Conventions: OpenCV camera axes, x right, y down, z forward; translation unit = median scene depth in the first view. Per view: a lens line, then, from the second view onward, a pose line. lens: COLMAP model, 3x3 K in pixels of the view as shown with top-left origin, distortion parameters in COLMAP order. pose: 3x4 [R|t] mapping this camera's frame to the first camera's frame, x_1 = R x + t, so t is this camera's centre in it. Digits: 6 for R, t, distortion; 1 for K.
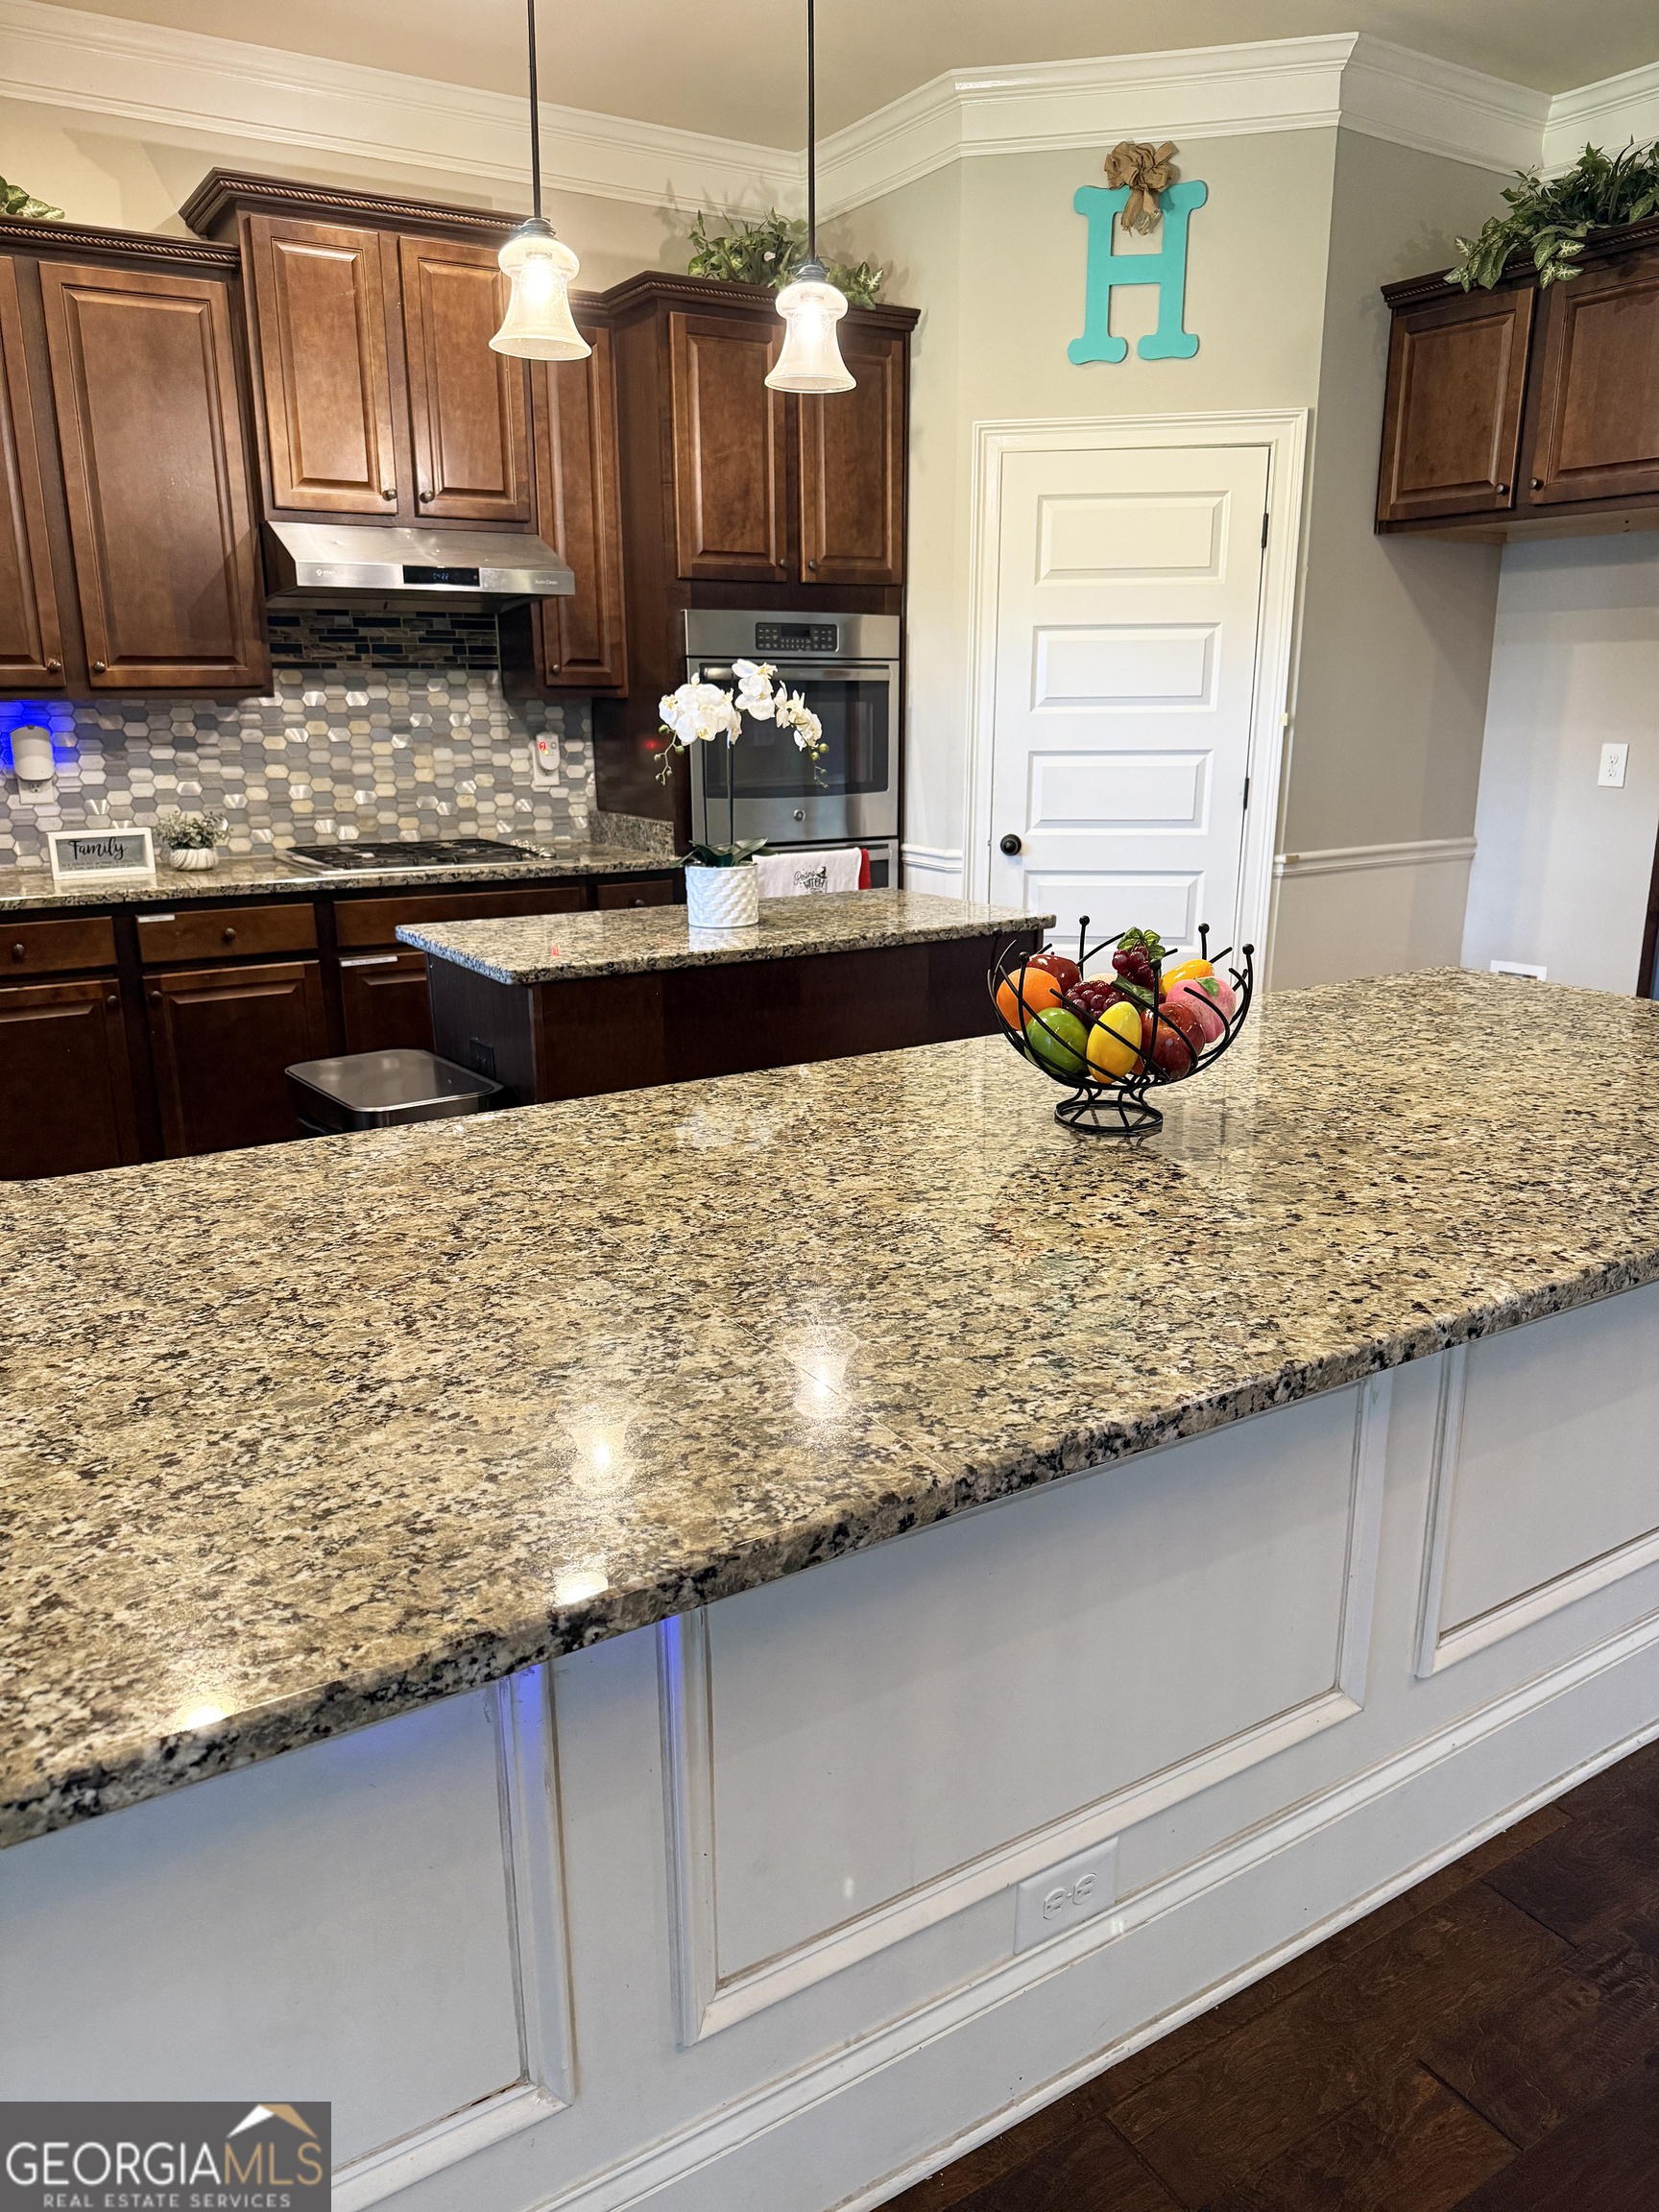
lens RADIAL K [[1594.4, 0, 829.5], [0, 1594.4, 1106.0], [0, 0, 1]] dist [0.048174, -0.041155]
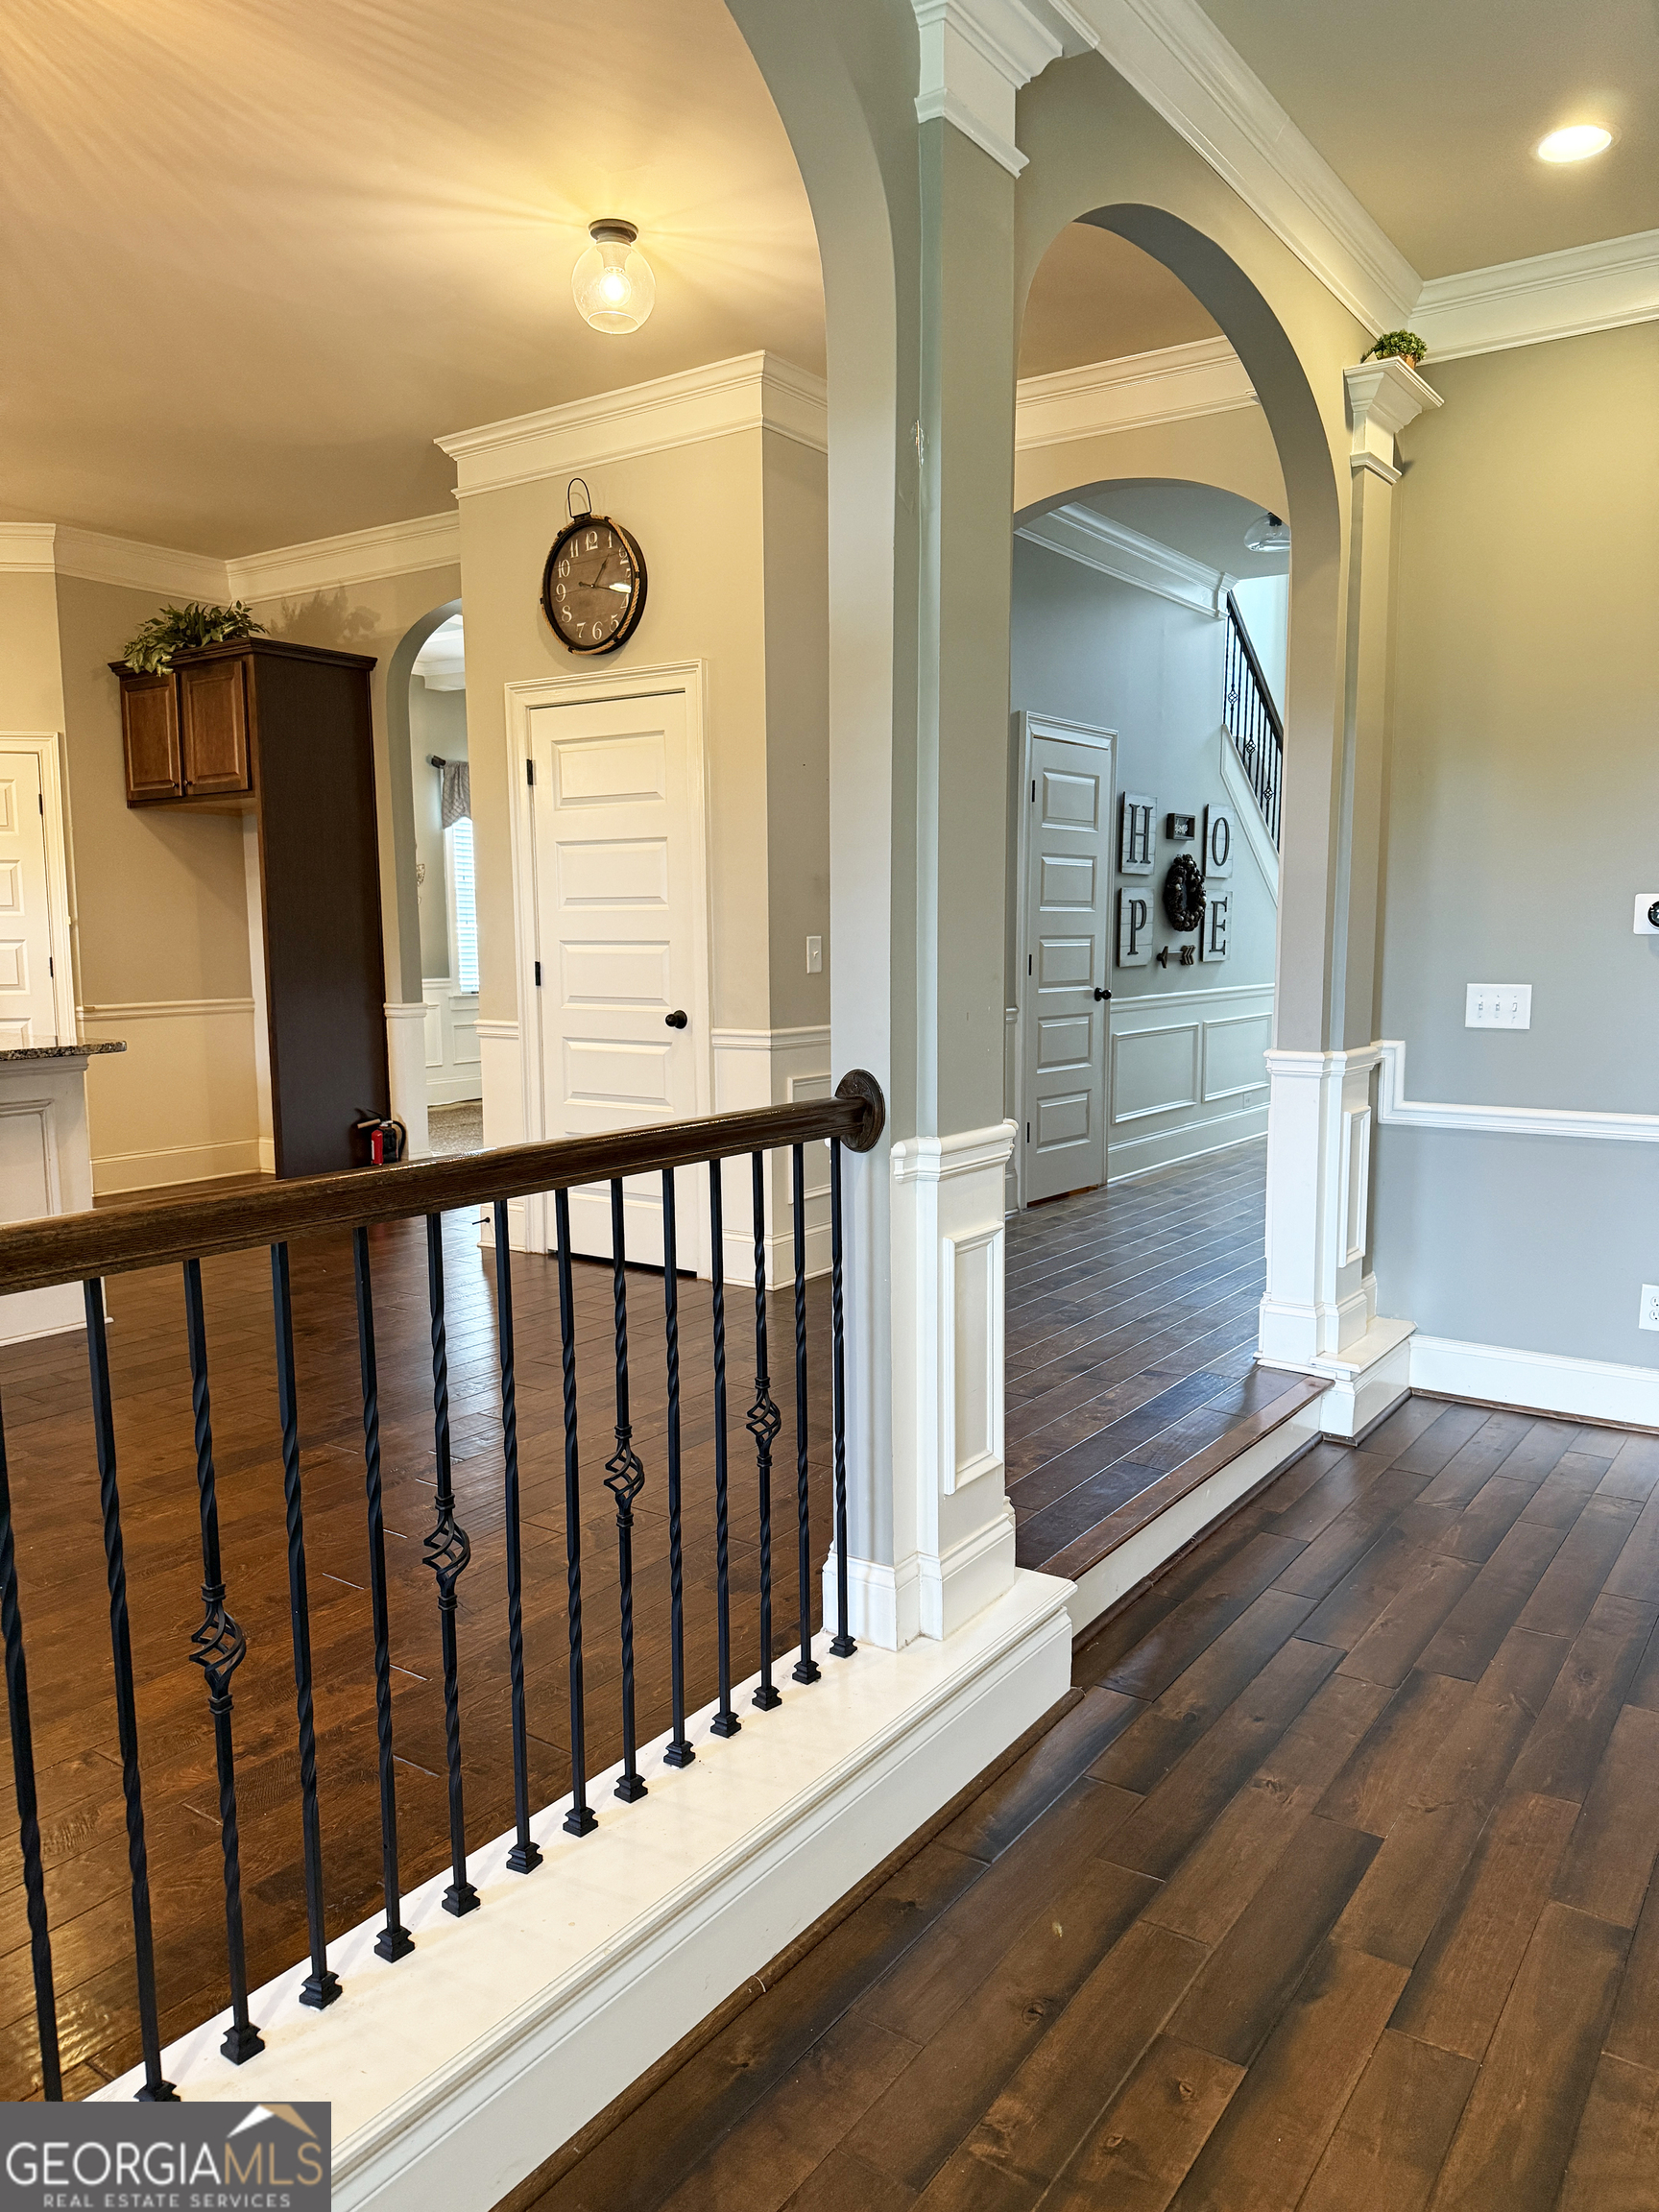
lens RADIAL K [[1577.4, 0, 835.7], [0, 1577.4, 1116.7], [0, 0, 1]] dist [0.064442, -0.081794]
pose [[0.926095, -0.046658, 0.374394, 0.396404], [0.097375, 0.988263, -0.117706, 0.209070], [-0.364508, 0.145464, 0.919769, -0.689250]]
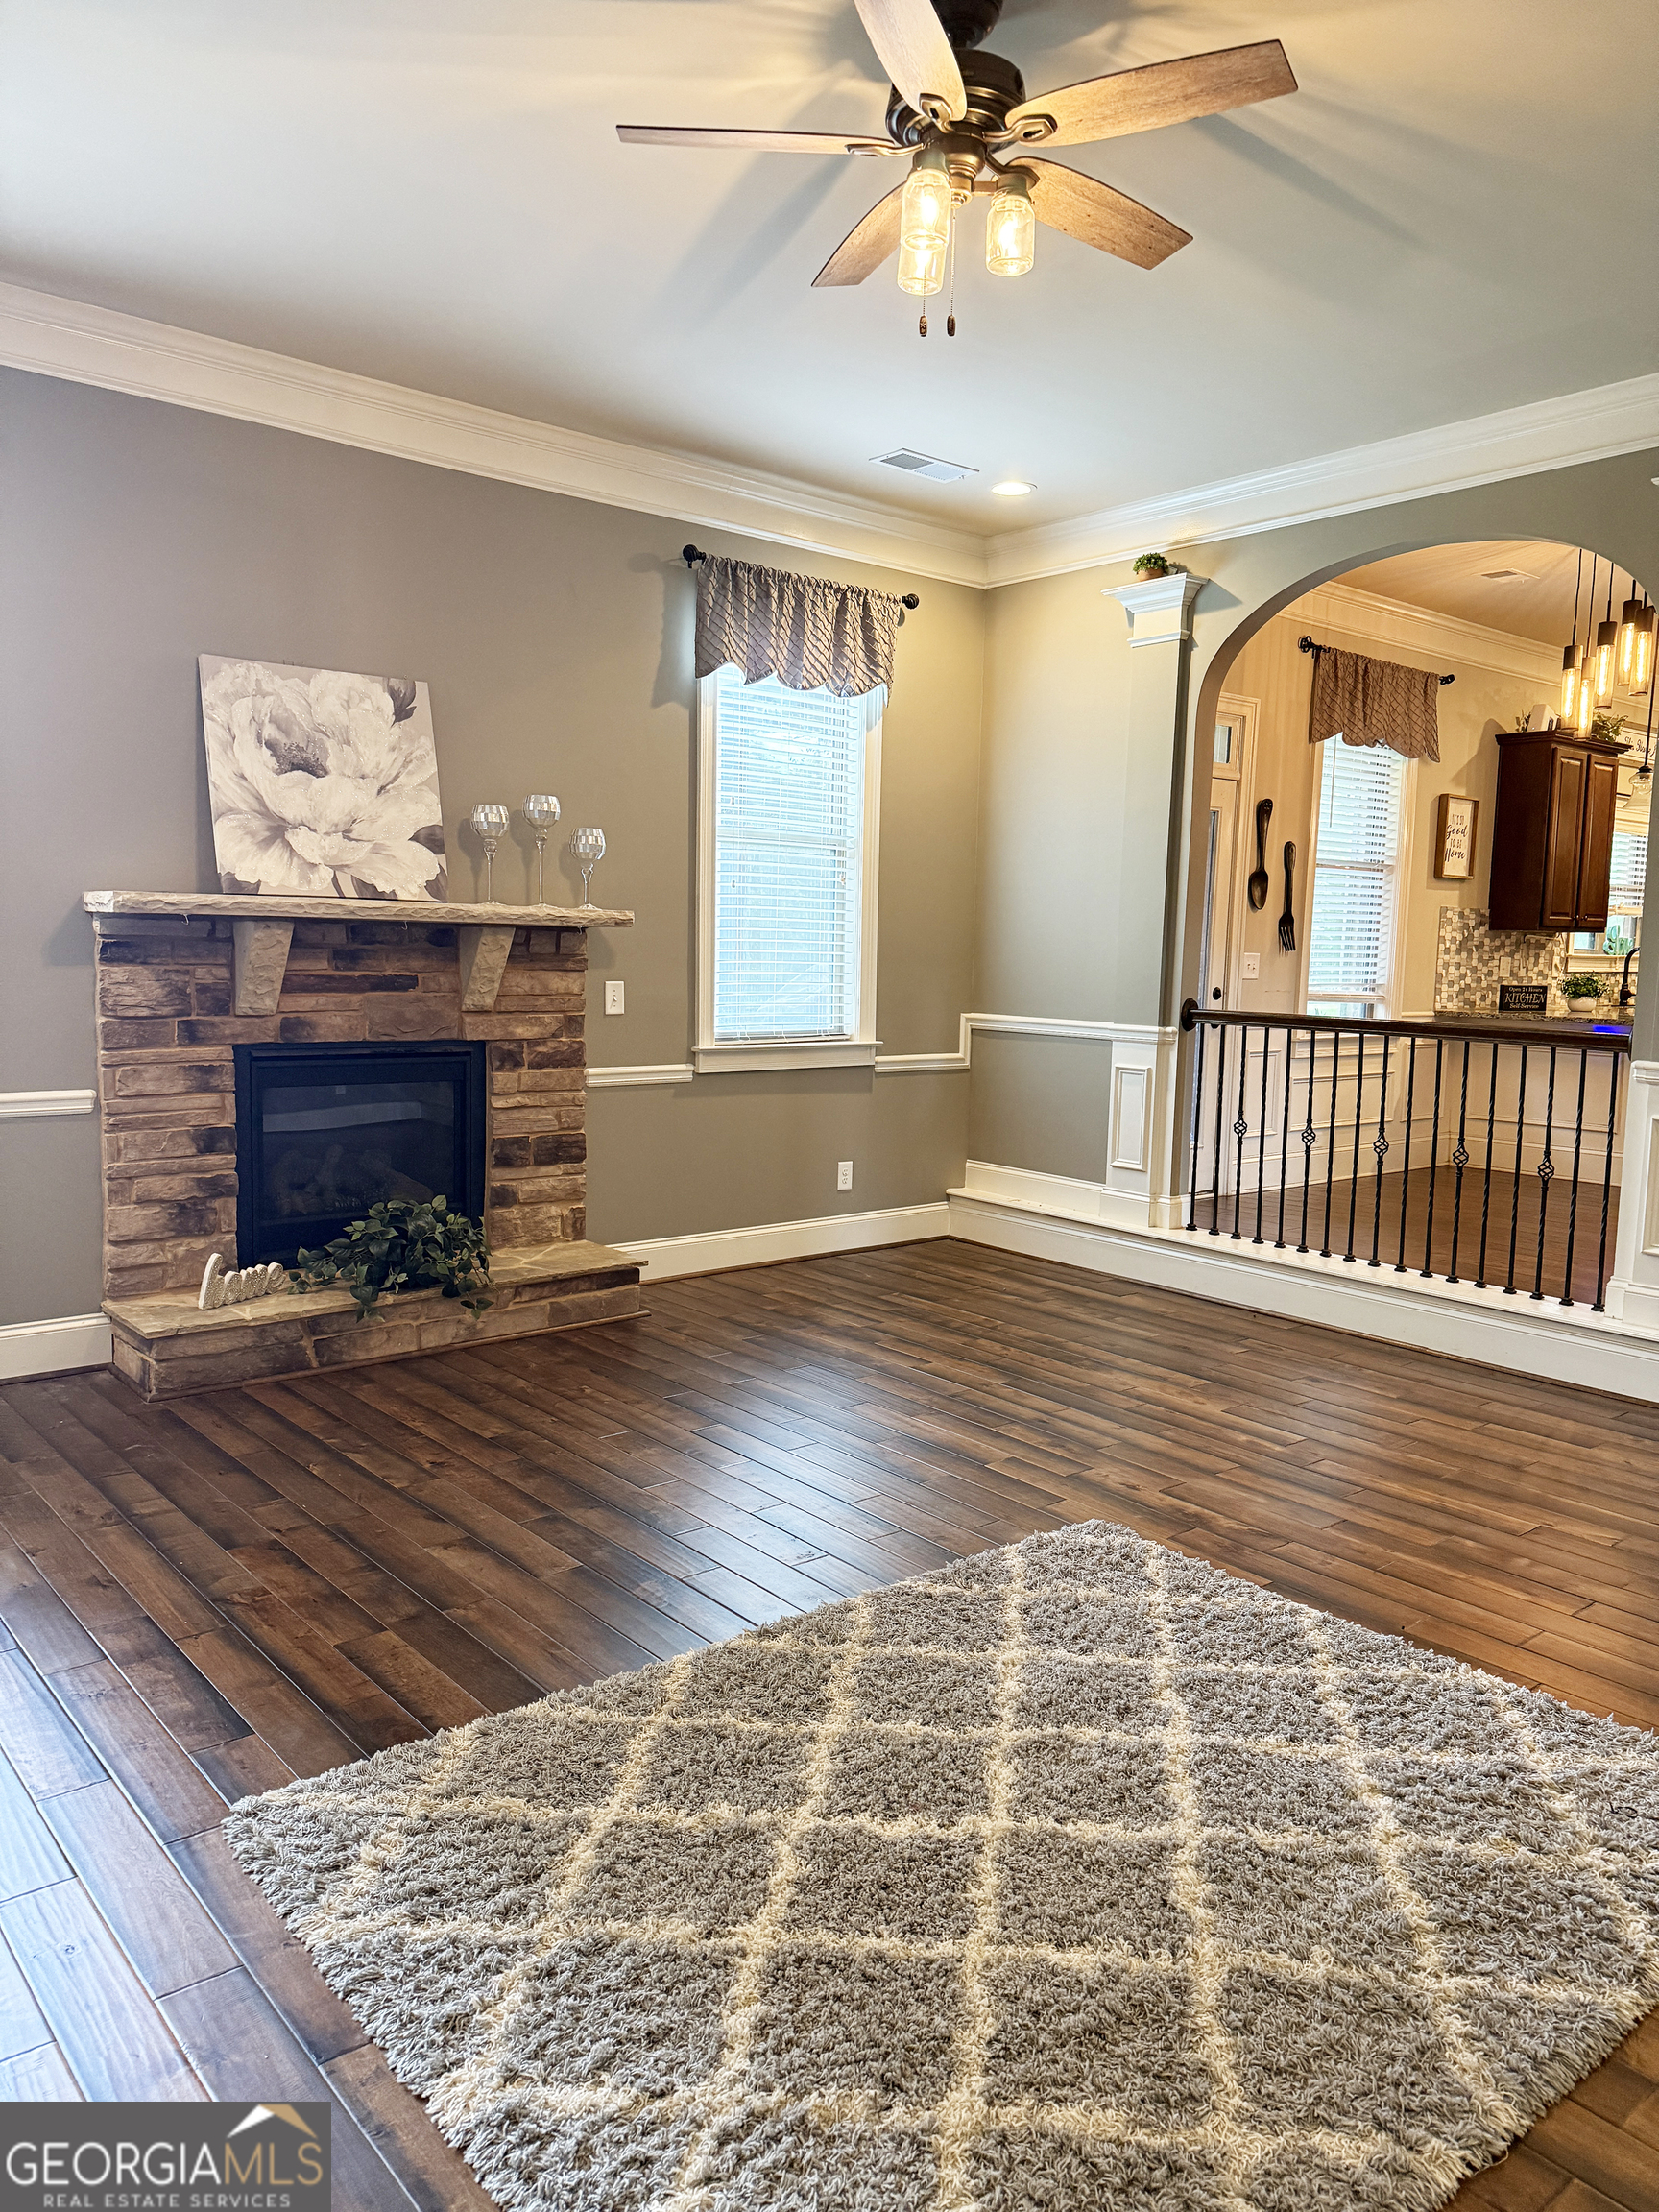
lens RADIAL K [[1577.4, 0, 835.7], [0, 1577.4, 1116.7], [0, 0, 1]] dist [0.064442, -0.081794]
pose [[0.128704, 0.125095, -0.983761, 1.698194], [-0.264352, 0.960445, 0.087545, 0.234795], [0.955800, 0.248792, 0.156682, -0.912440]]
